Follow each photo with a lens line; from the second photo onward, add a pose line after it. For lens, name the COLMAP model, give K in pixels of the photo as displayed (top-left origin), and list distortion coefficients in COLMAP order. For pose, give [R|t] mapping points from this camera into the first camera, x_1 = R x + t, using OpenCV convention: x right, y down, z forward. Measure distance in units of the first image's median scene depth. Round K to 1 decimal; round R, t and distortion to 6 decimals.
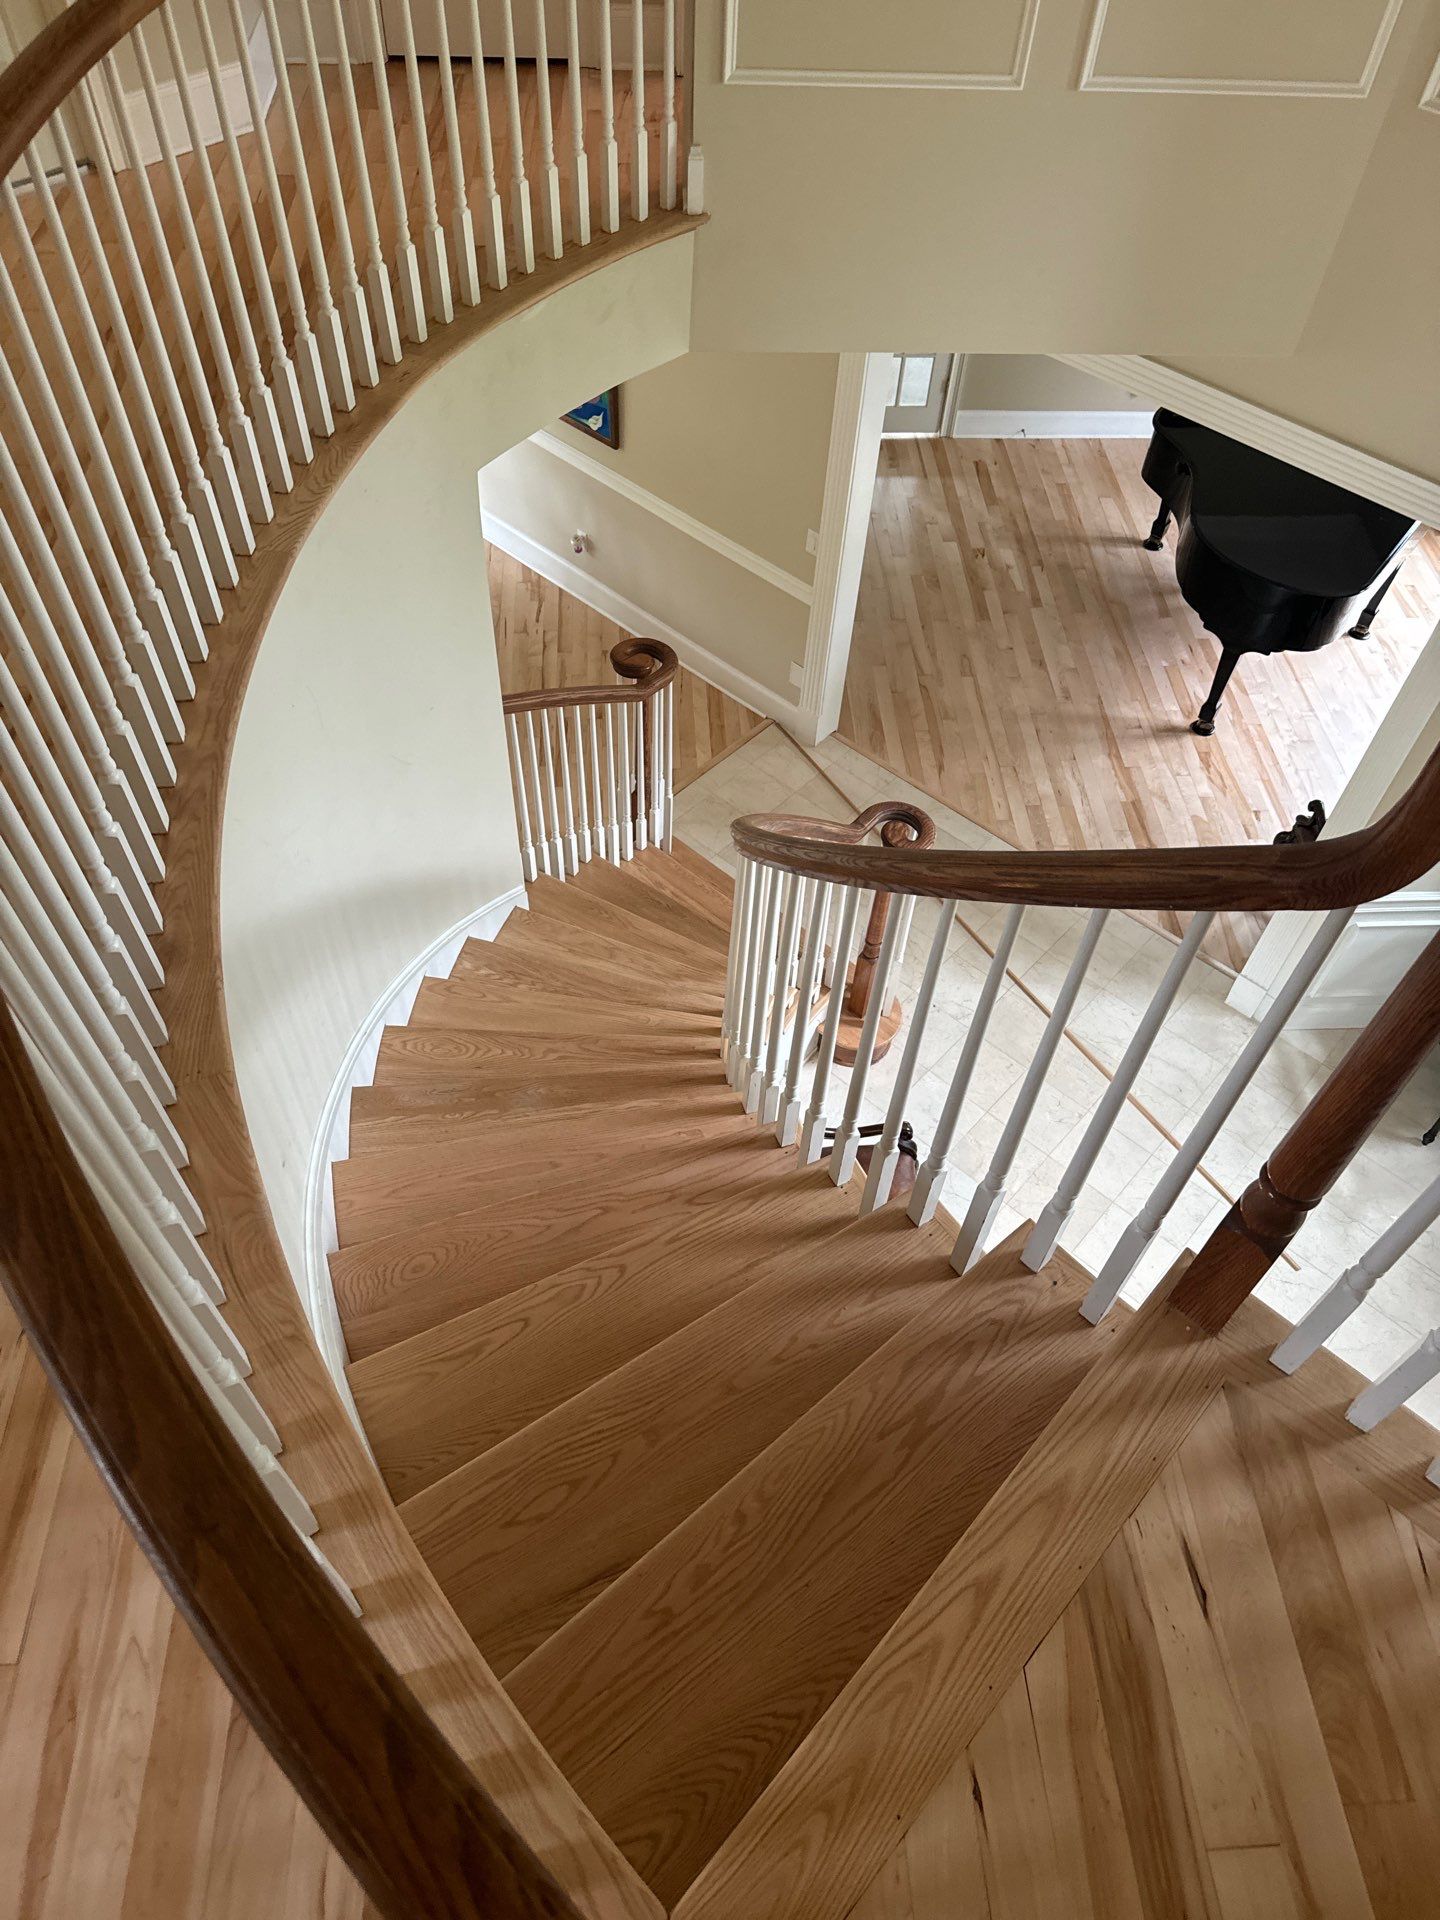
lens RADIAL K [[1344.5, 0, 714.1], [0, 1344.5, 945.1], [0, 0, 1]] dist [0.032761, -0.039014]
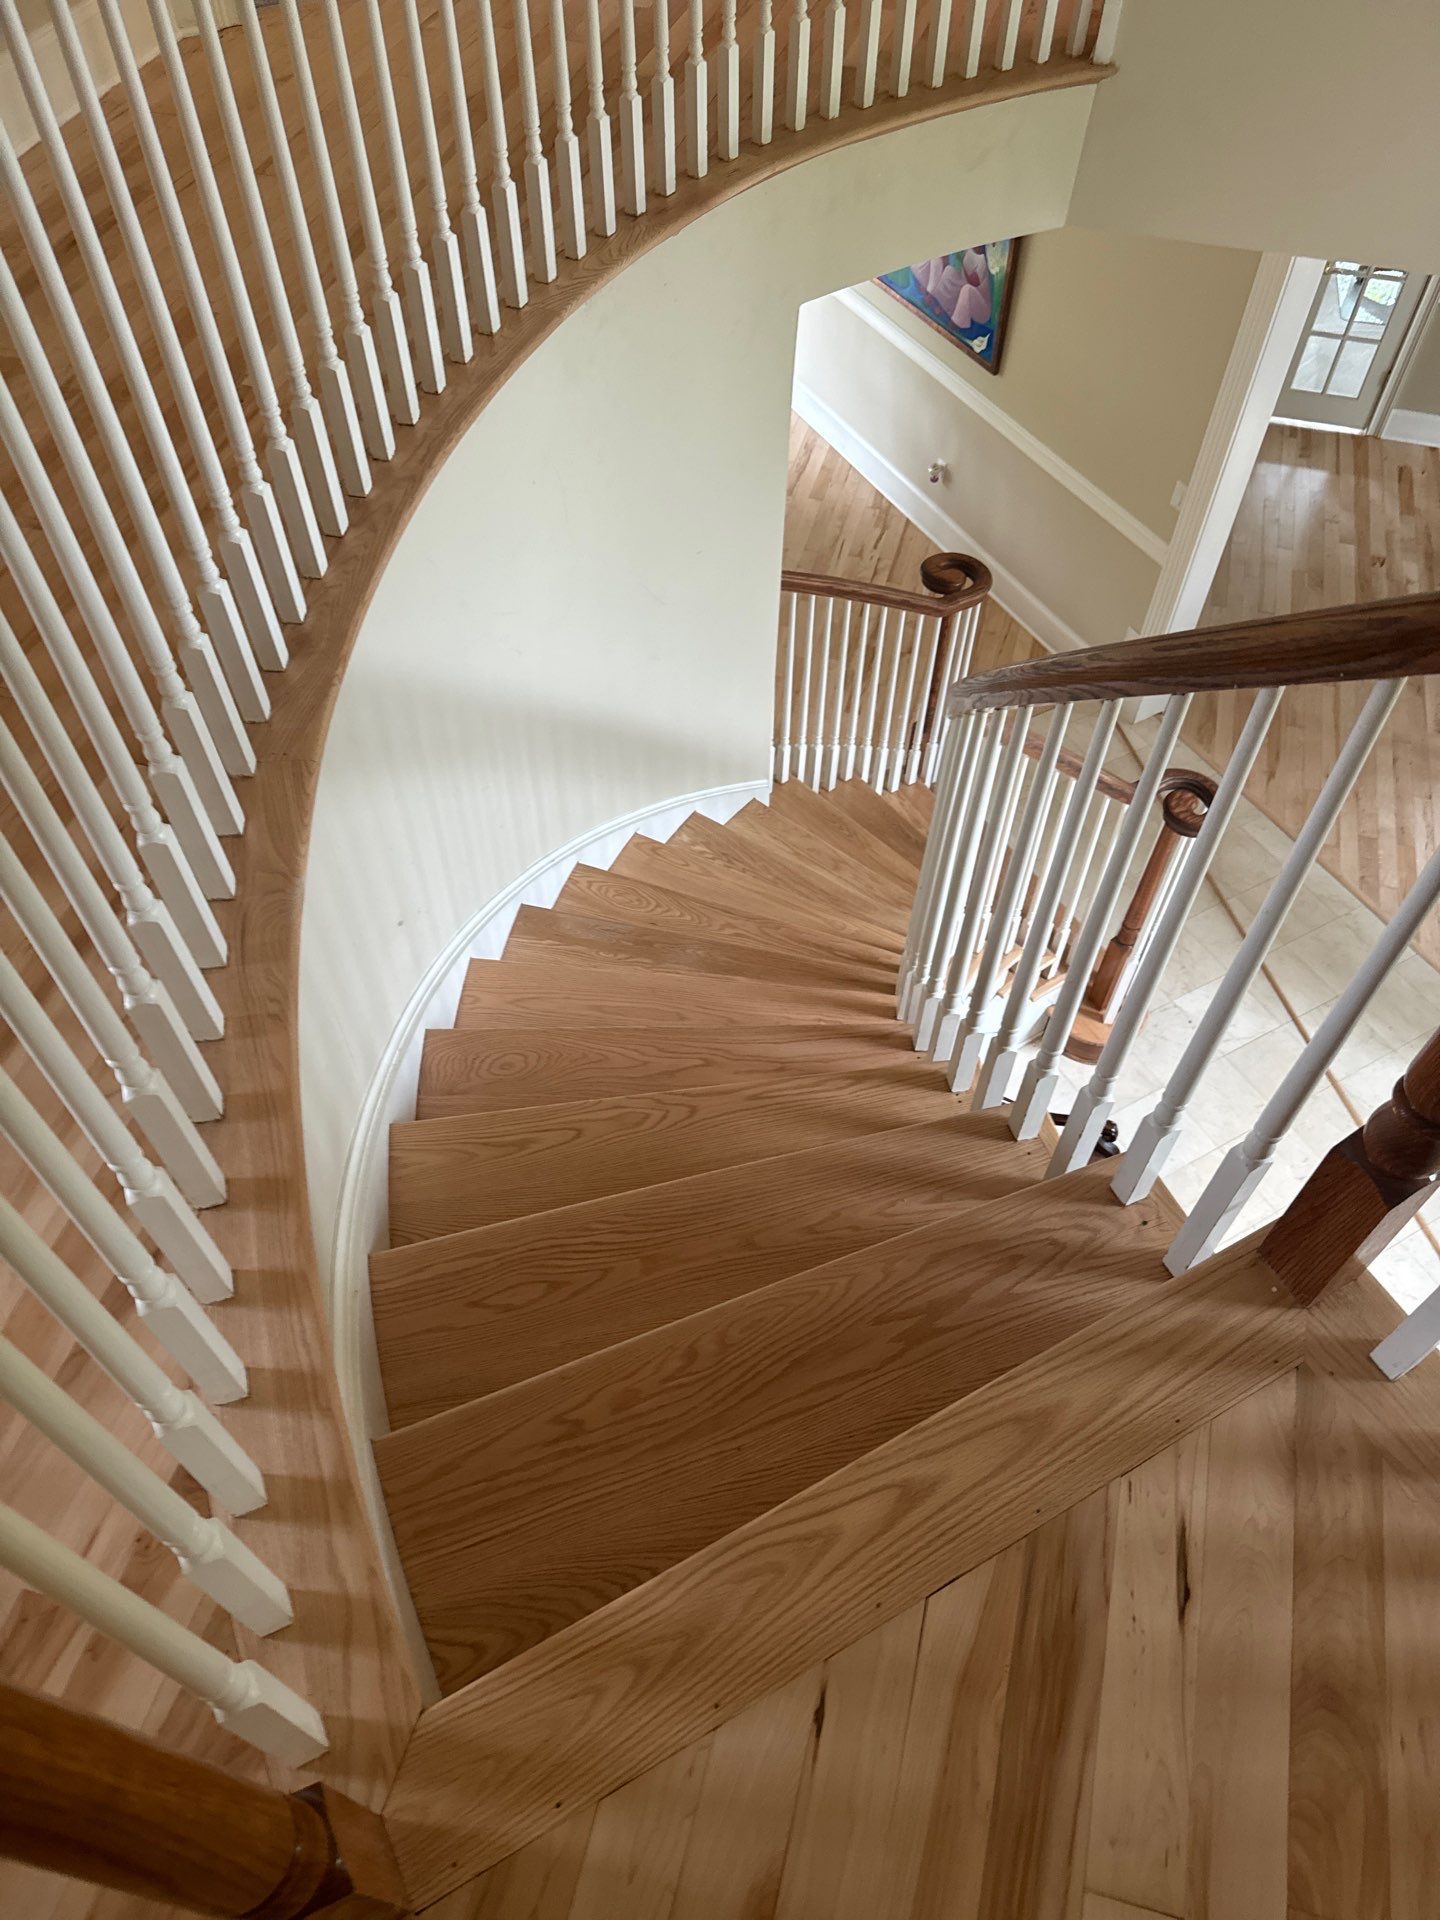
lens RADIAL K [[1344.5, 0, 721.7], [0, 1344.5, 949.3], [0, 0, 1]] dist [0.032761, -0.039014]
pose [[0.946919, 0.235377, -0.218958, 0.057134], [-0.234764, 0.971614, 0.029198, 0.047754], [0.219615, 0.023755, 0.975297, 0.052195]]
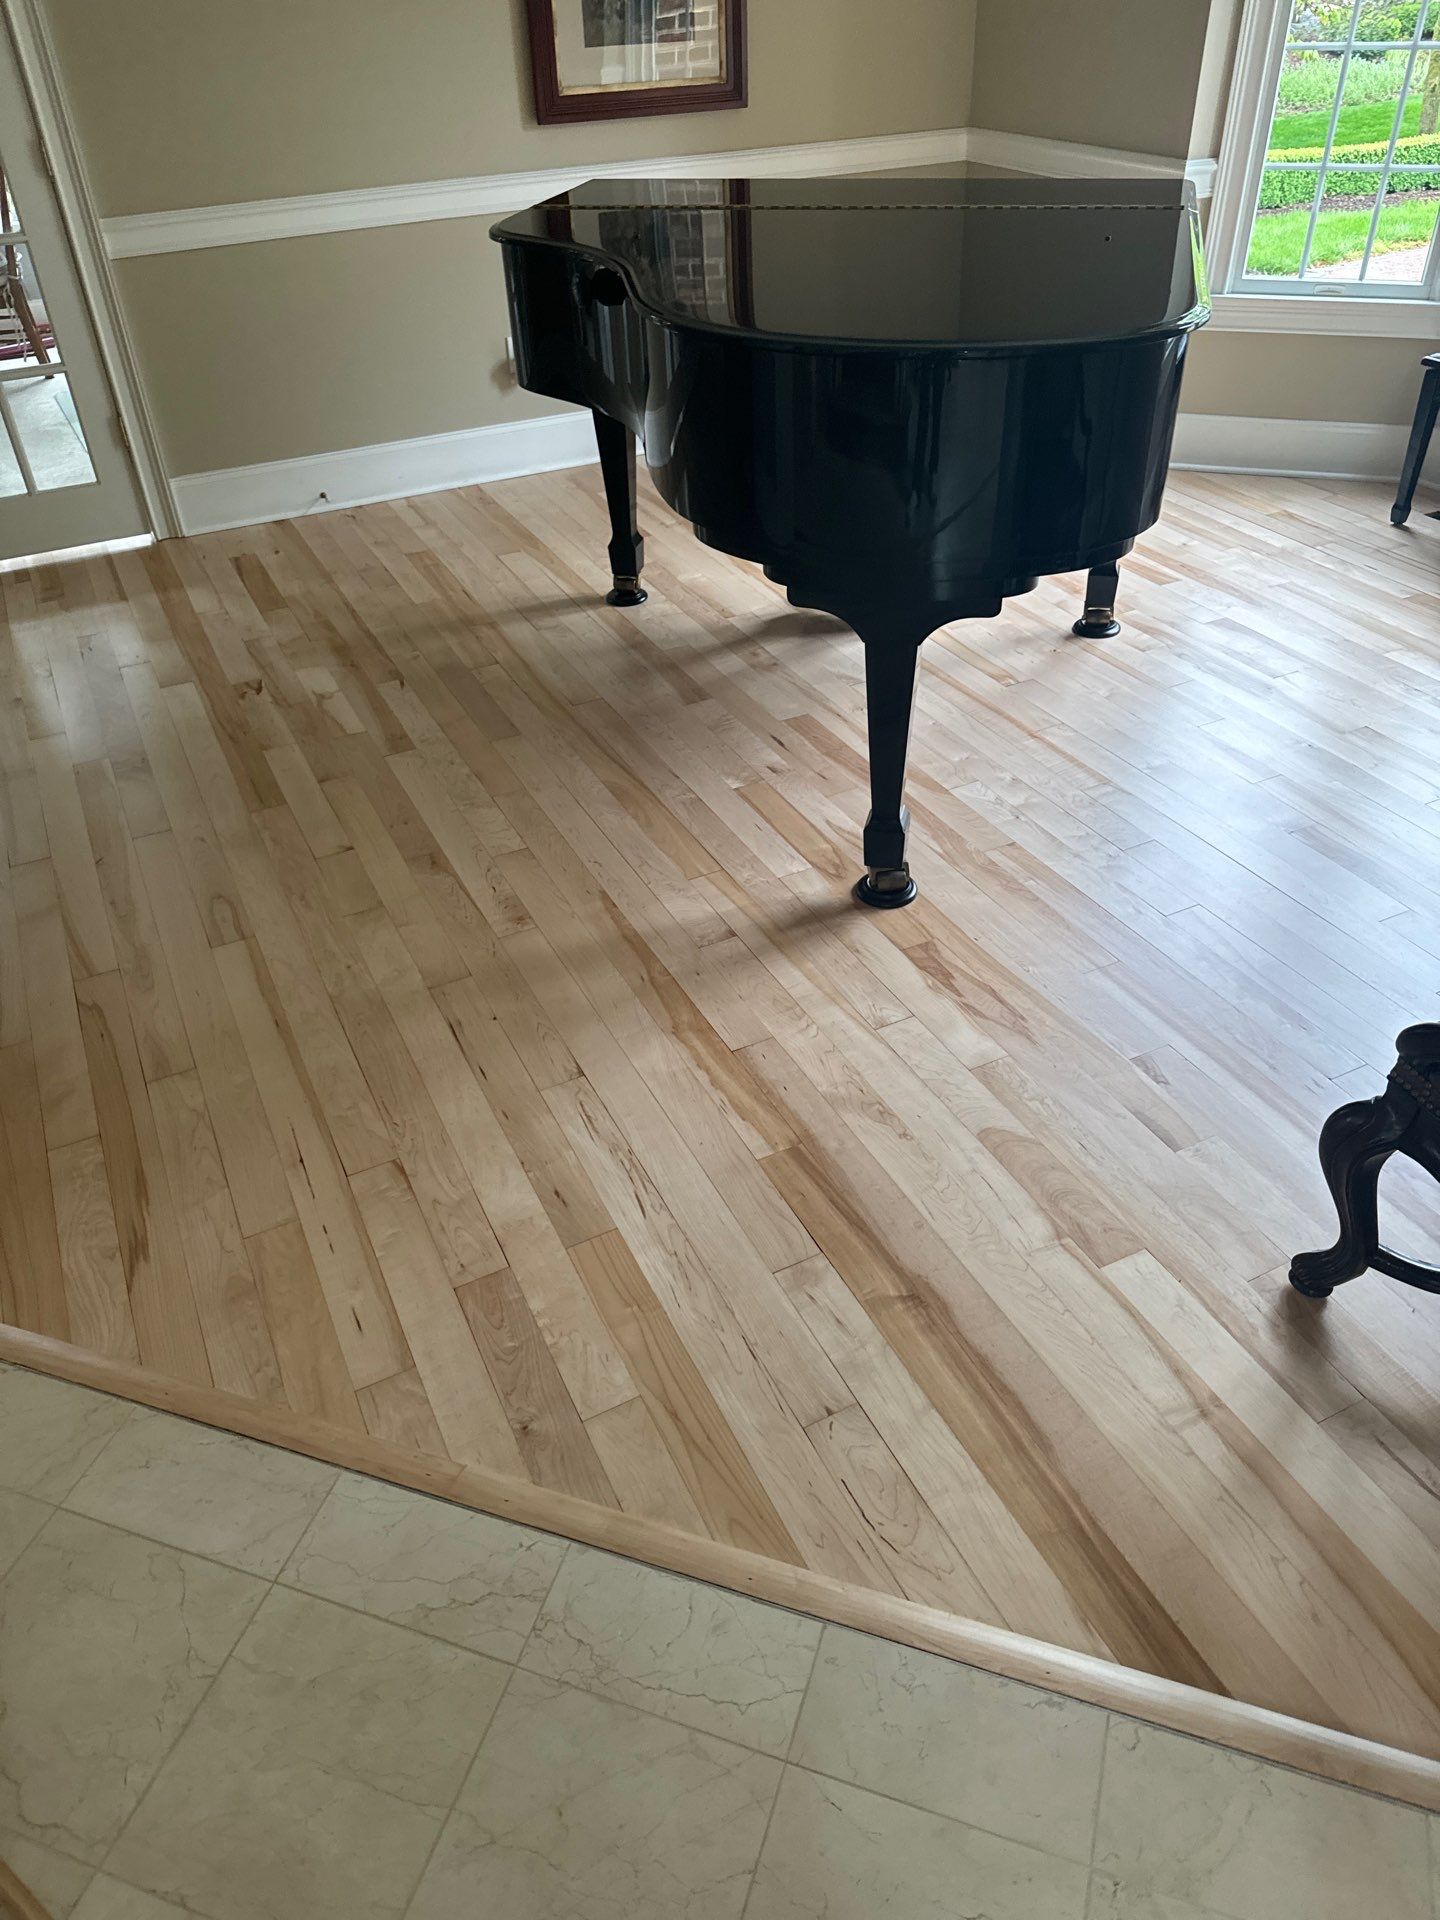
lens RADIAL K [[1344.5, 0, 679.7], [0, 1344.5, 938.7], [0, 0, 1]] dist [0.032761, -0.039014]
pose [[0.922410, -0.281631, 0.264279, 0.256133], [0.342185, 0.913245, -0.221116, -0.106131], [-0.179079, 0.294392, 0.938757, 0.820756]]
